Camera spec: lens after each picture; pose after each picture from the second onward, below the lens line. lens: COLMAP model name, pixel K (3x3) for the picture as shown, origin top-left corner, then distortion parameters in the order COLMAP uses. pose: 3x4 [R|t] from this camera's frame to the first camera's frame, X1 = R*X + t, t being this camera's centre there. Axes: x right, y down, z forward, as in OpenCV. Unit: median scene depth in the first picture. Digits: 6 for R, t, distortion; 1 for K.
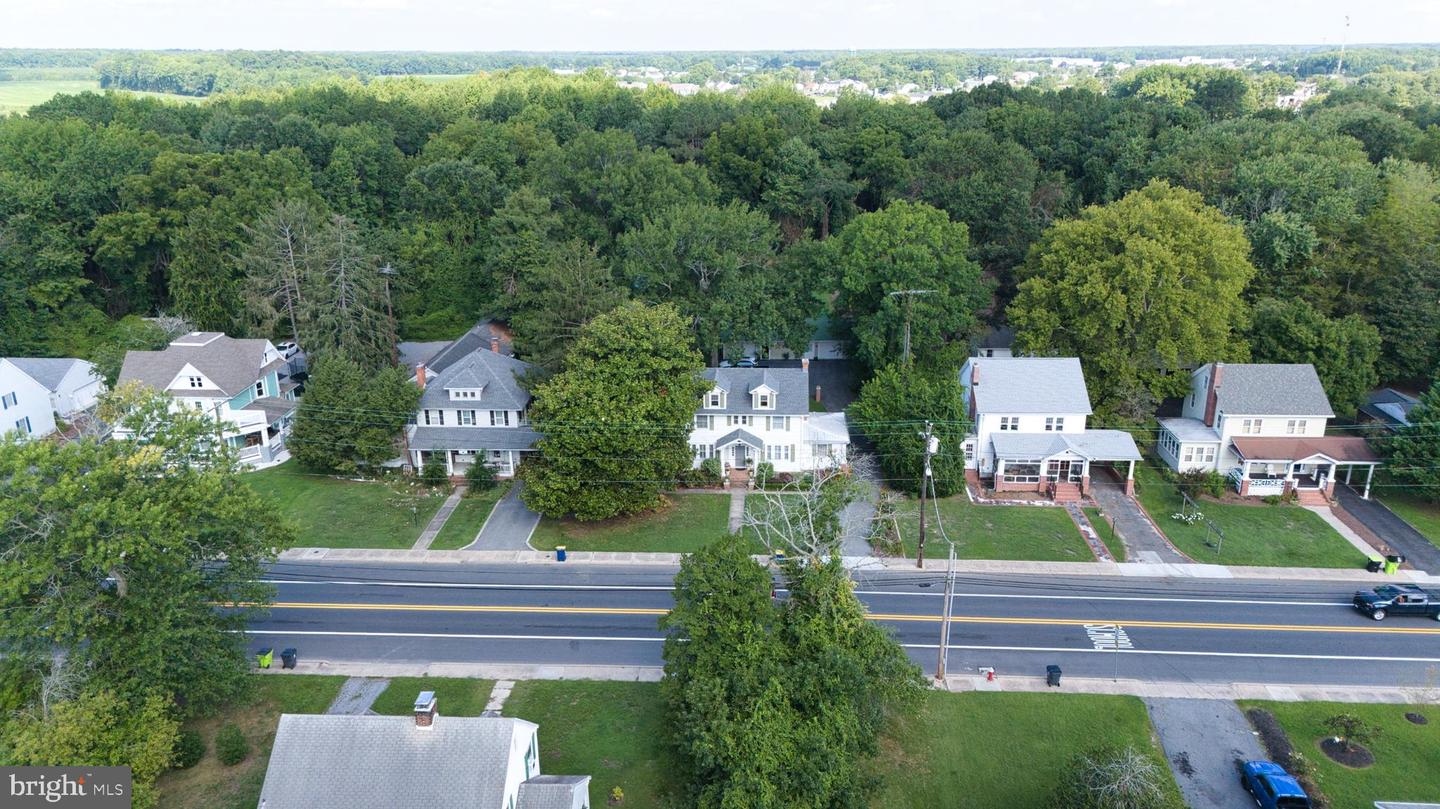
lens RADIAL K [[1061.9, 0, 717.8], [0, 1061.9, 403.3], [0, 0, 1]] dist [0.052715, -0.013342]
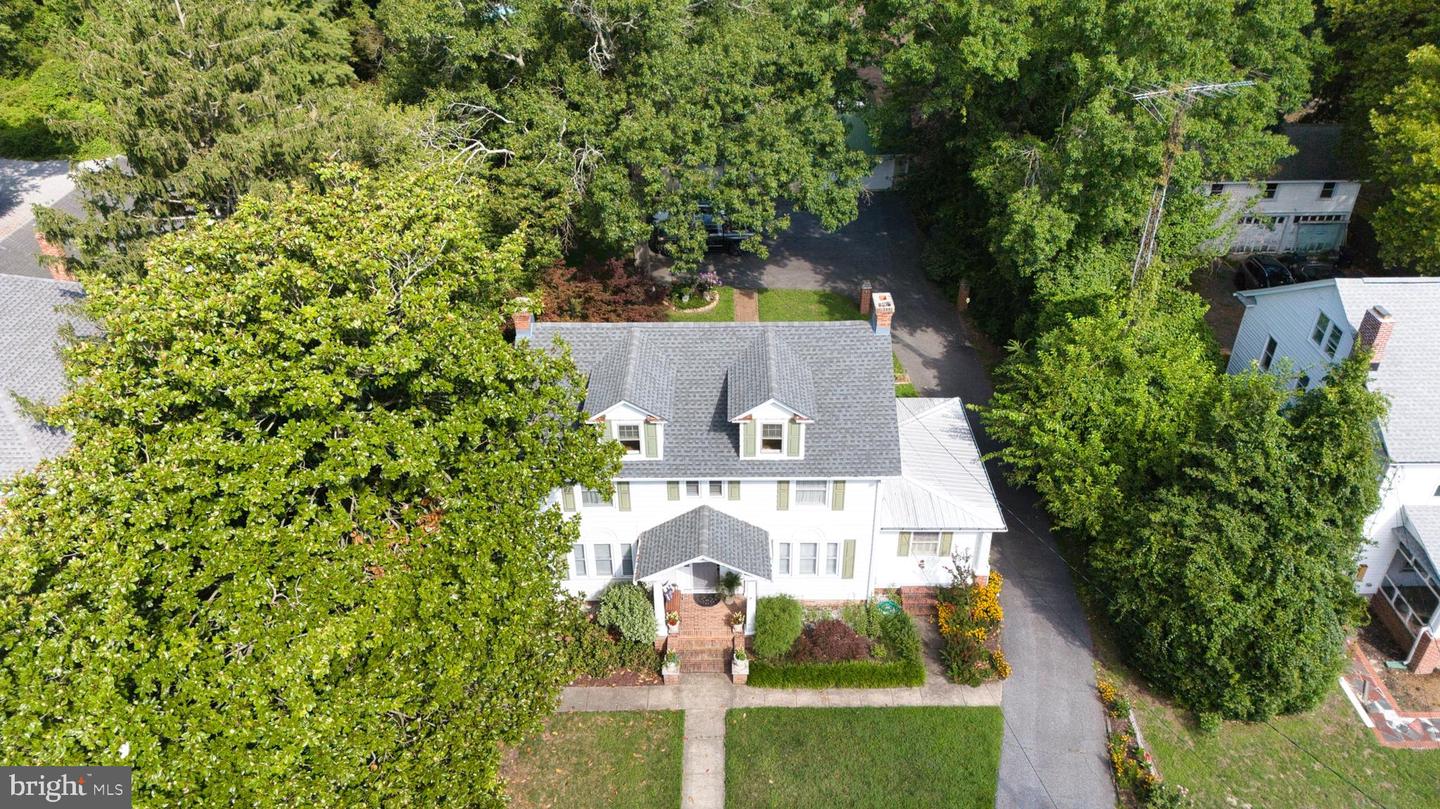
lens RADIAL K [[1061.9, 0, 723.5], [0, 1061.9, 407.9], [0, 0, 1]] dist [0.052715, -0.013342]
pose [[0.998509, -0.030696, 0.045144, 0.012130], [0.018006, 0.965851, 0.258473, -0.101026], [-0.051537, -0.257275, 0.964963, 0.662781]]
